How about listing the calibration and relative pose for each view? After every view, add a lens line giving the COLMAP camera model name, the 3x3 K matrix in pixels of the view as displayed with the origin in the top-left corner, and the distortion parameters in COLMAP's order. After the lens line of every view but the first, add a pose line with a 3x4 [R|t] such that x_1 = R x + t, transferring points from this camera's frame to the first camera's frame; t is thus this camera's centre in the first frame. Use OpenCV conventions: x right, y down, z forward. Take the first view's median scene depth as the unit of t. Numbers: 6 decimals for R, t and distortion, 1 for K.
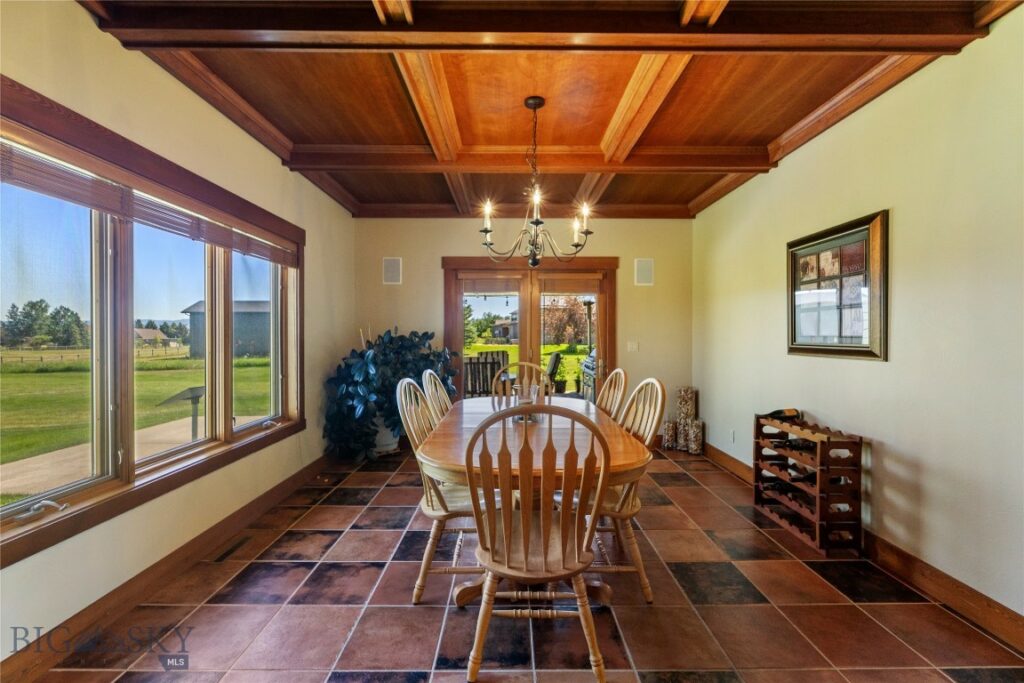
lens RADIAL K [[417.6, 0, 512.9], [0, 417.6, 337.8], [0, 0, 1]] dist [-0.001097, -0.000322]
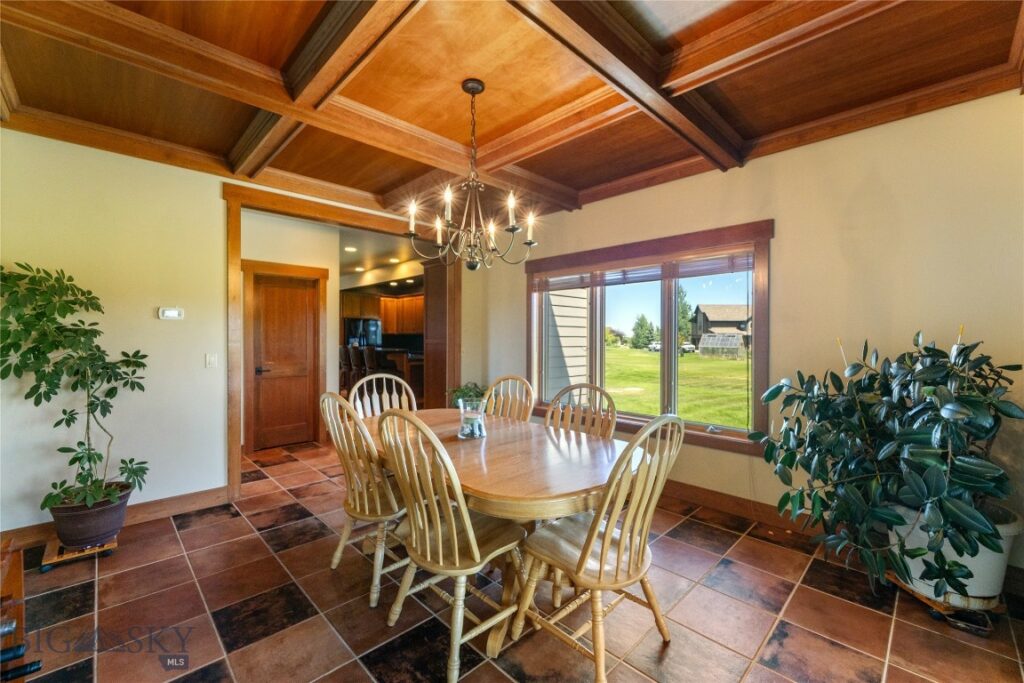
lens RADIAL K [[417.6, 0, 512.3], [0, 417.6, 342.7], [0, 0, 1]] dist [-0.001097, -0.000322]
pose [[-0.717190, -0.003585, -0.696868, 0.433033], [-0.010682, 0.999926, 0.005849, 0.001412], [0.696796, 0.011639, -0.717175, 1.272012]]
